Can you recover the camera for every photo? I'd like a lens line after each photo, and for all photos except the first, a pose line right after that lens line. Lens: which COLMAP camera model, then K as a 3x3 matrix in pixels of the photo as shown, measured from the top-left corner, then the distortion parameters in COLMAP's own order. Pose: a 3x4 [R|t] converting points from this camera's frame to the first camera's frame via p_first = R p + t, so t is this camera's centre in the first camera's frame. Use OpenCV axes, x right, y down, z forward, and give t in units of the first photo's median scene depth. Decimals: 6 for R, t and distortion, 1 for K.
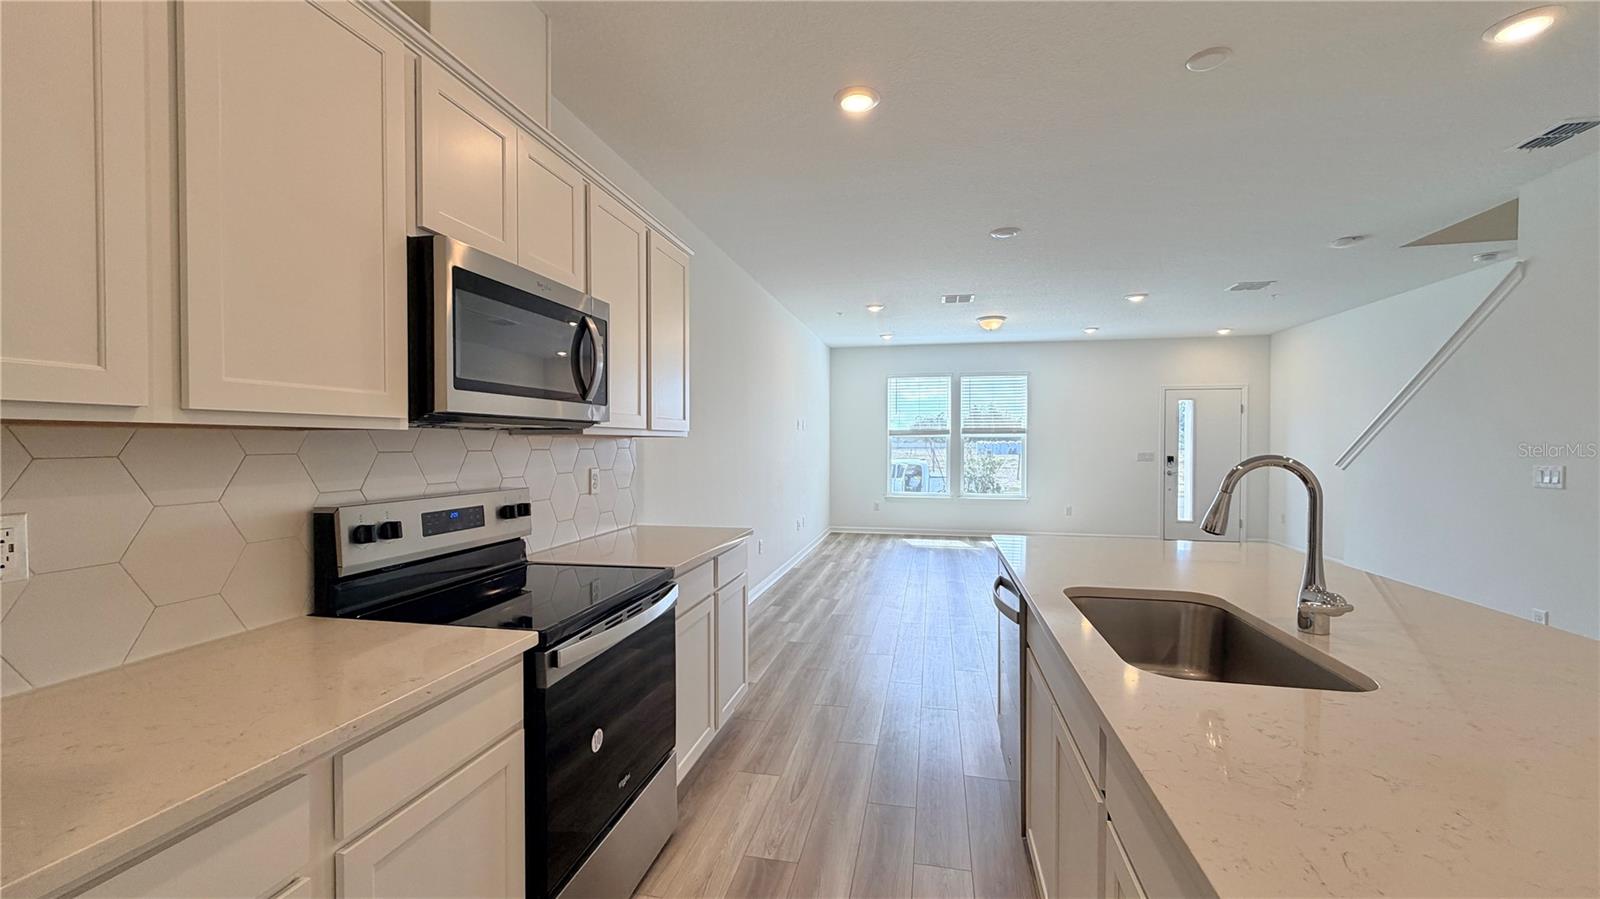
lens RADIAL K [[639.7, 0, 801.3], [0, 639.7, 446.3], [0, 0, 1]] dist [-0.000694, 0.000261]
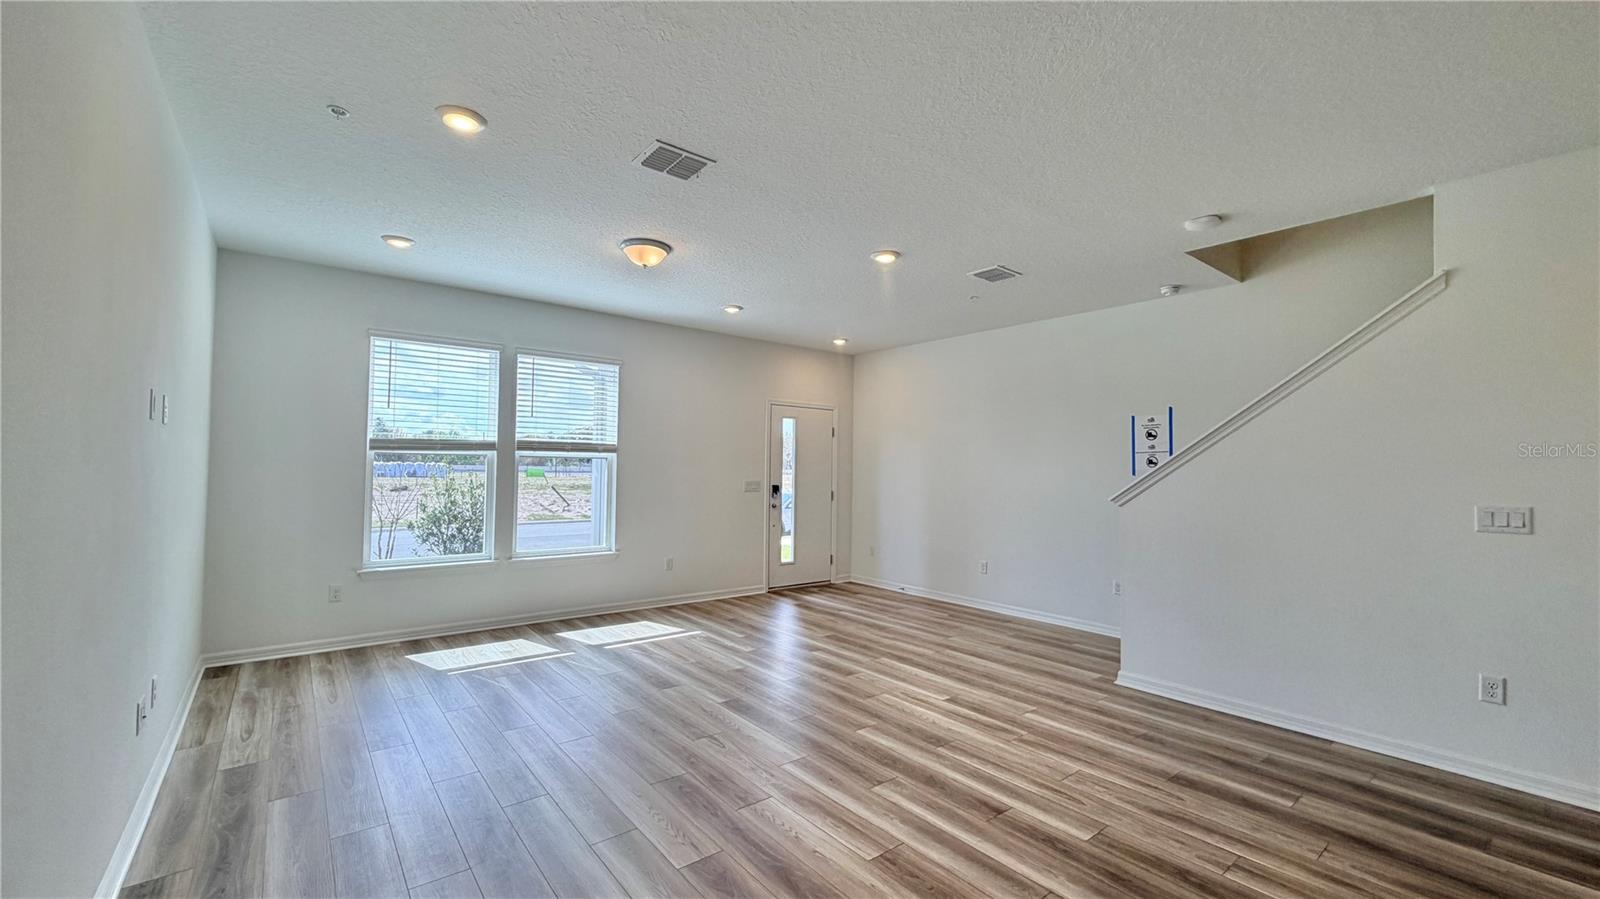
lens RADIAL K [[639.7, 0, 796.5], [0, 639.7, 450.9], [0, 0, 1]] dist [-0.000694, 0.000261]
pose [[0.637926, 0.029905, 0.769517, -0.054888], [-0.009370, 0.999473, -0.031074, -0.004692], [-0.770041, 0.012612, 0.637870, 0.644378]]
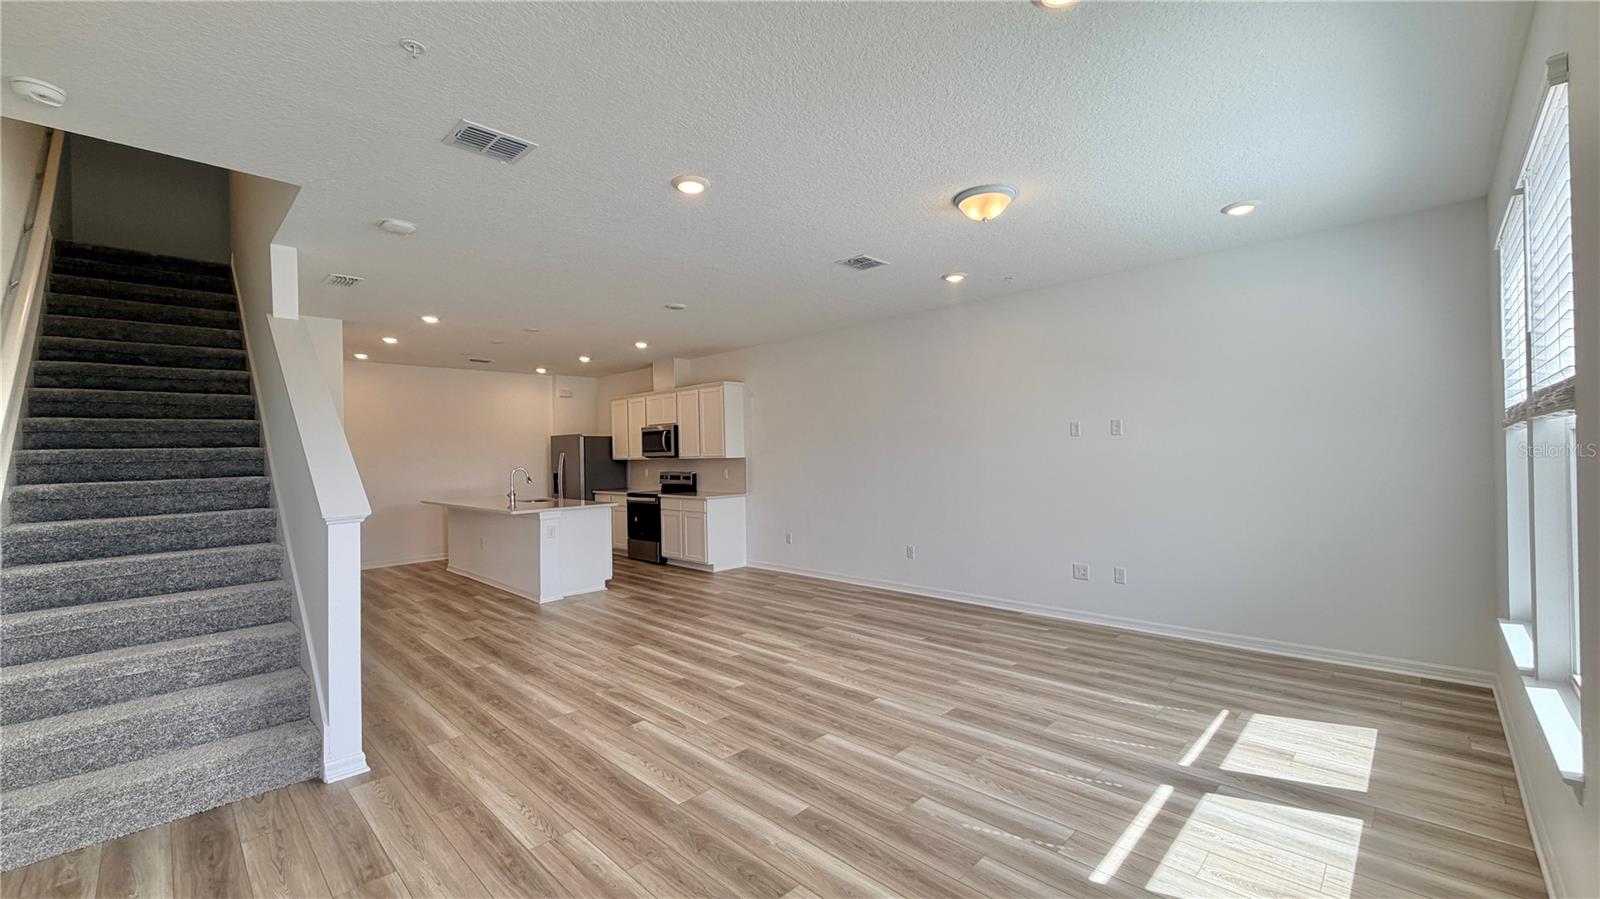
lens RADIAL K [[639.7, 0, 800.3], [0, 639.7, 449.3], [0, 0, 1]] dist [-0.000694, 0.000261]
pose [[-0.539374, 0.005395, -0.842049, 0.912814], [0.016865, 0.999848, -0.004397, -0.017376], [0.841897, -0.016573, -0.539383, 1.352935]]
